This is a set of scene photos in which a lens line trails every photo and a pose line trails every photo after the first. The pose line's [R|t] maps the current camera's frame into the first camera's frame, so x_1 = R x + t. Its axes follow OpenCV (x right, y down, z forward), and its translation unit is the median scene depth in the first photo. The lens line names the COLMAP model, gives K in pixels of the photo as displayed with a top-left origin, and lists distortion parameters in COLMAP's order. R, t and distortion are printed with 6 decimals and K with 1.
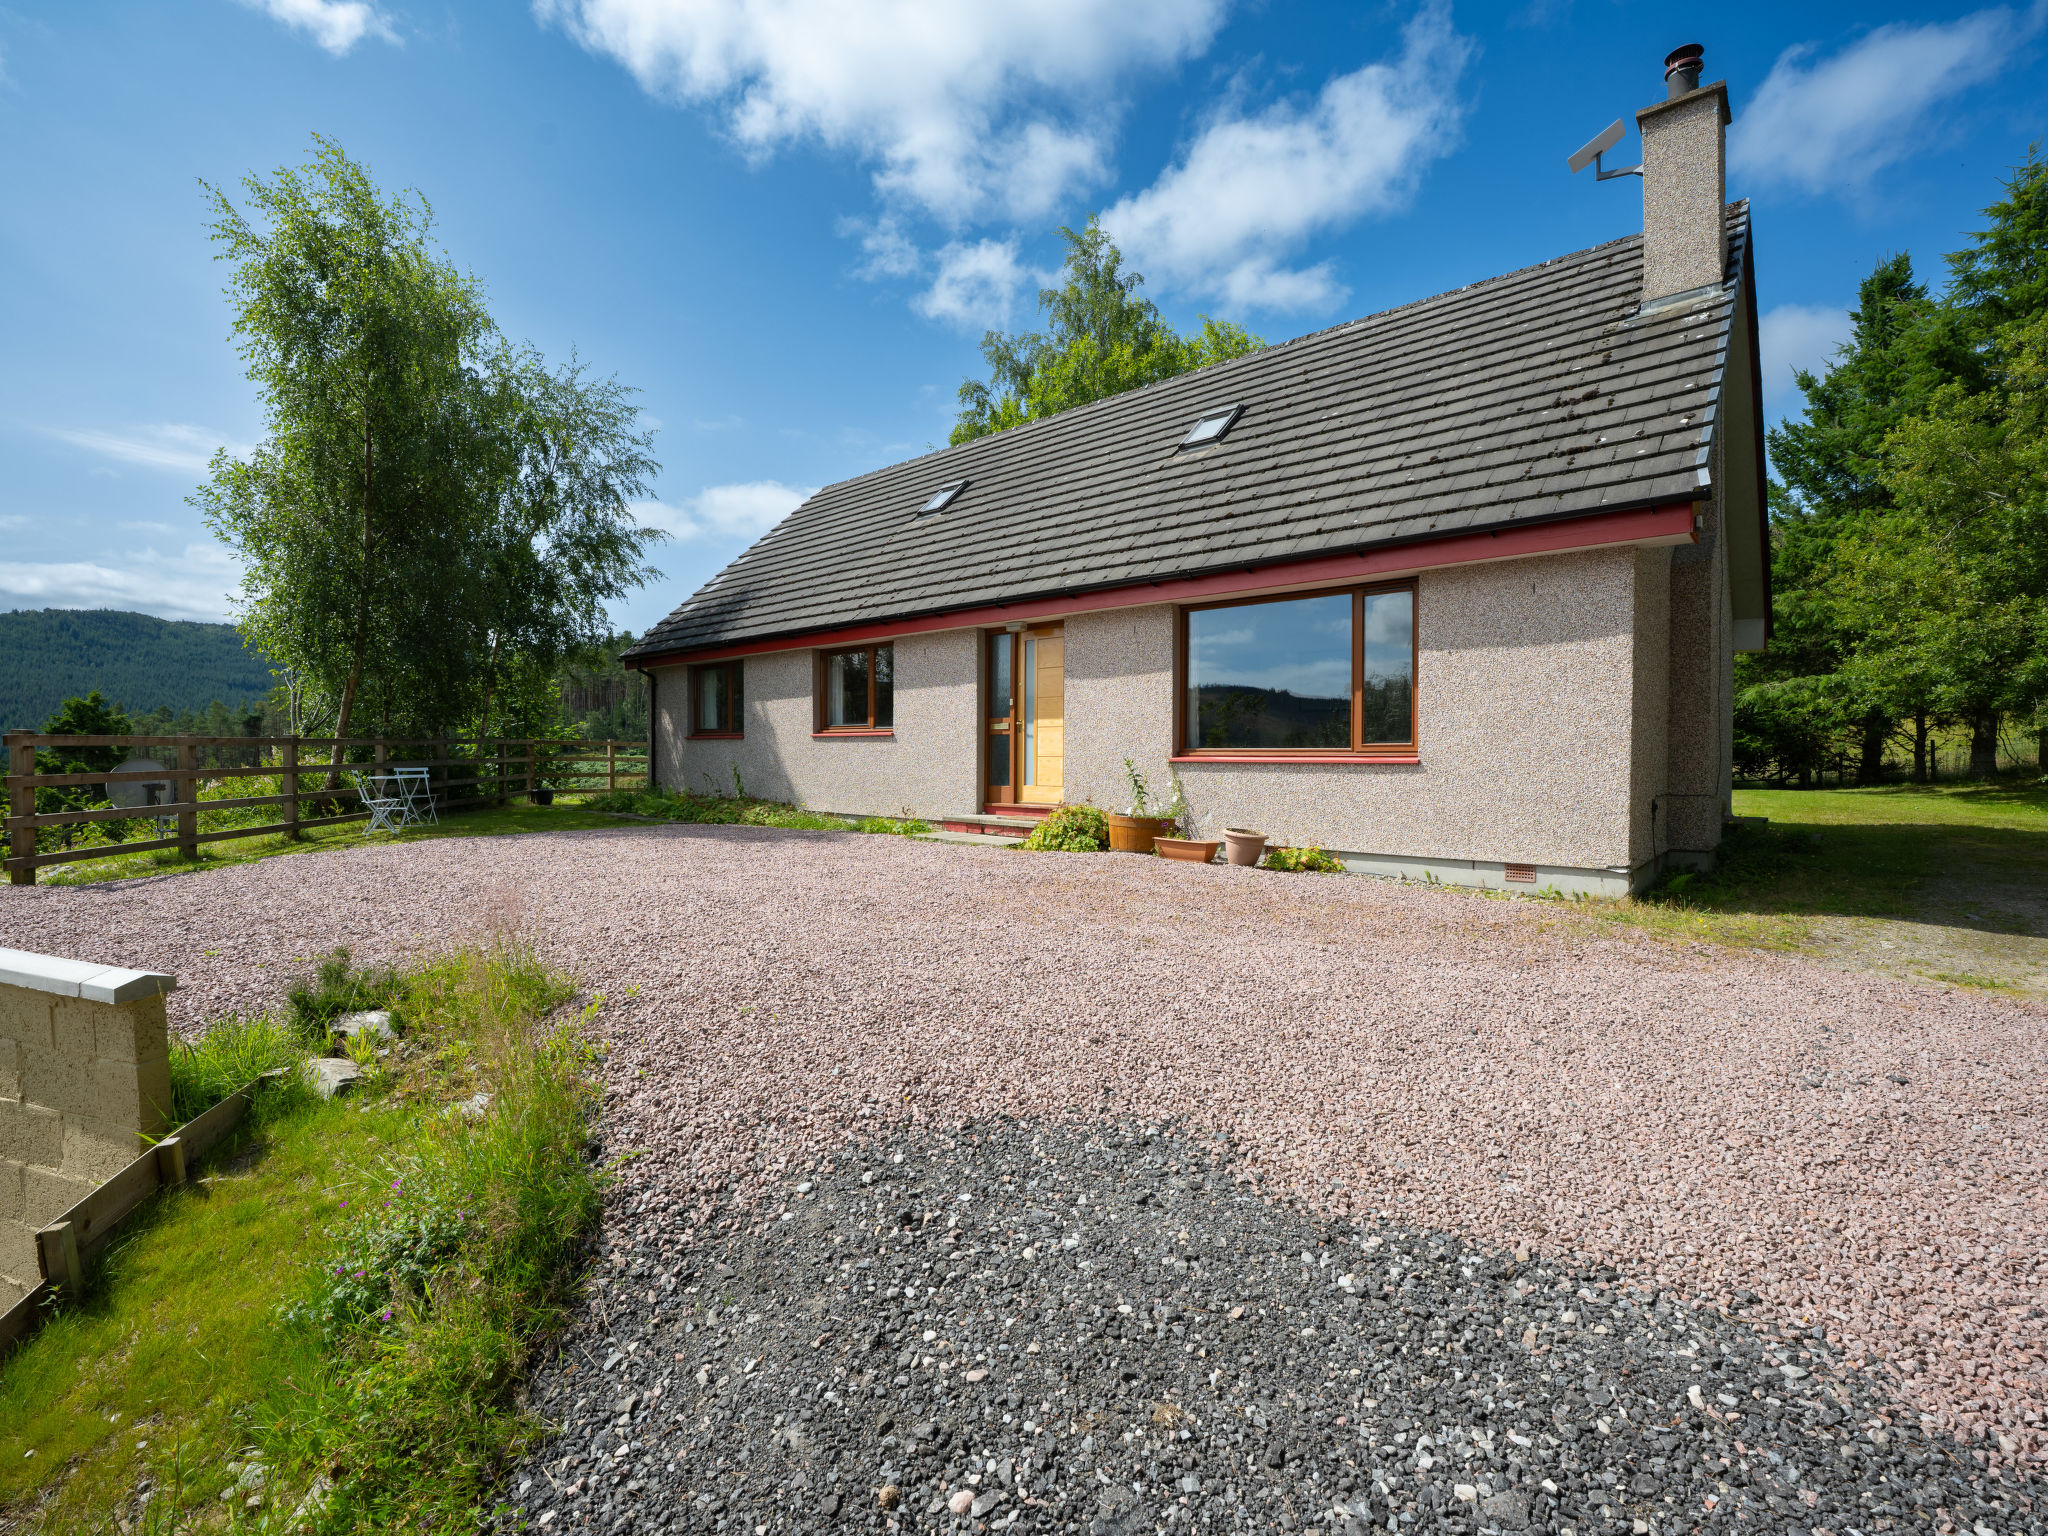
lens RADIAL K [[867.4, 0, 1087.1], [0, 867.4, 767.3], [0, 0, 1]] dist [-0.018077, -0.000091]
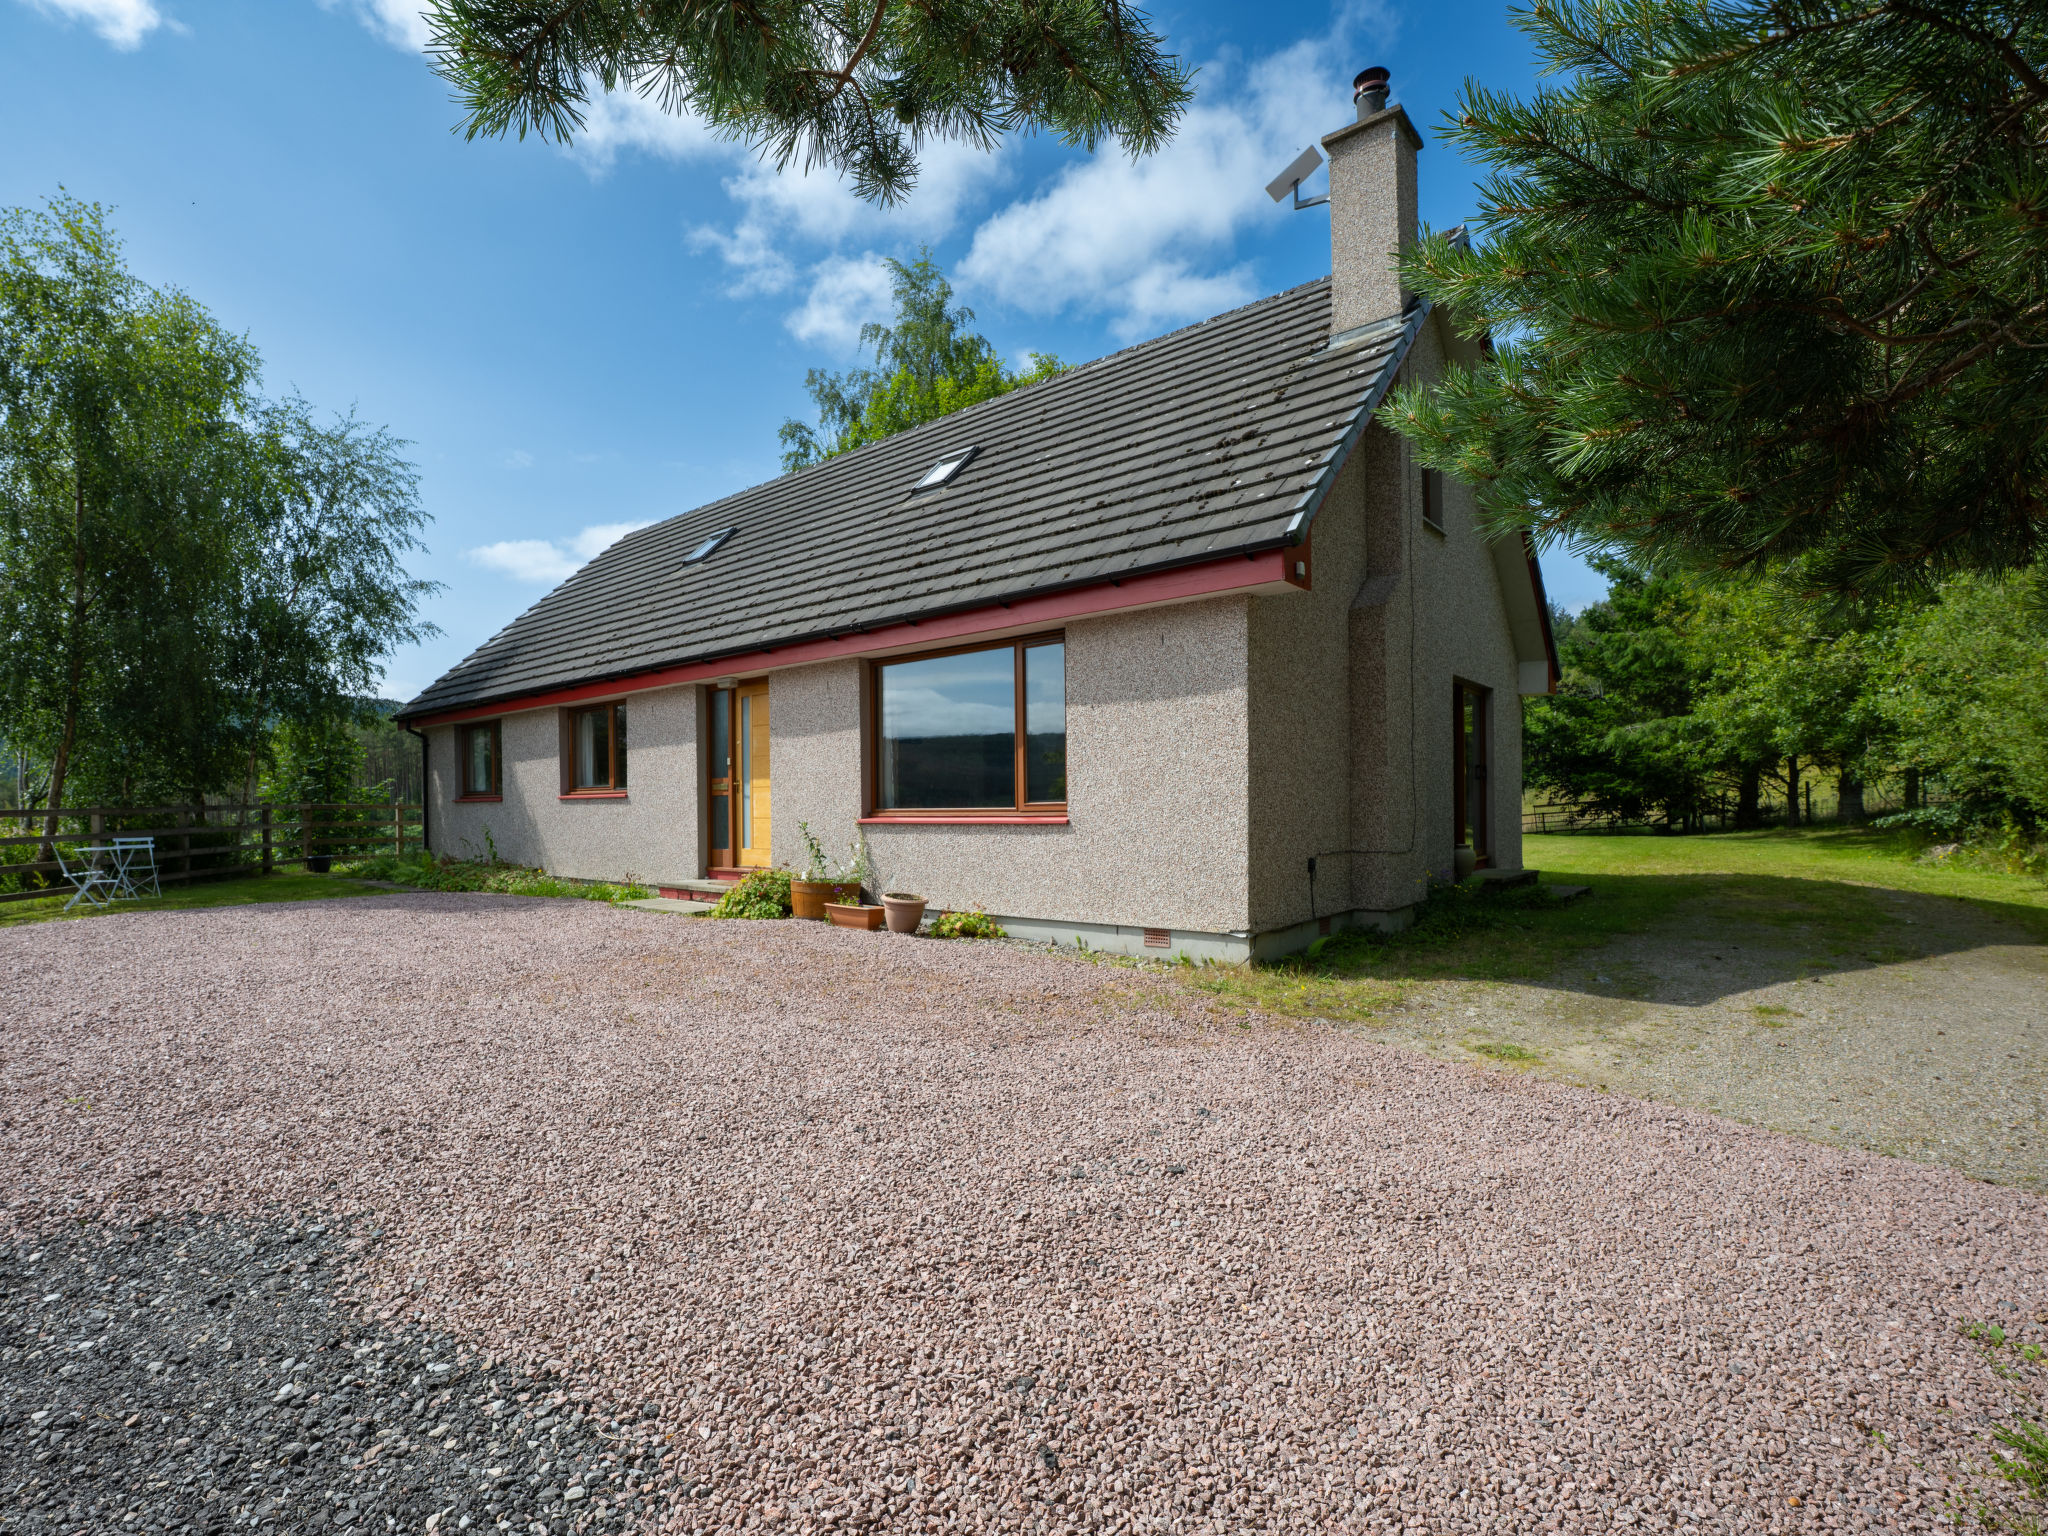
lens RADIAL K [[910.4, 0, 1024.4], [0, 910.4, 816.7], [0, 0, 1]] dist [-0.028055, 0.006245]
pose [[0.999883, -0.014513, 0.004823, 0.237443], [0.014521, 0.999893, -0.001801, -0.007842], [-0.004796, 0.001871, 0.999987, -0.002799]]
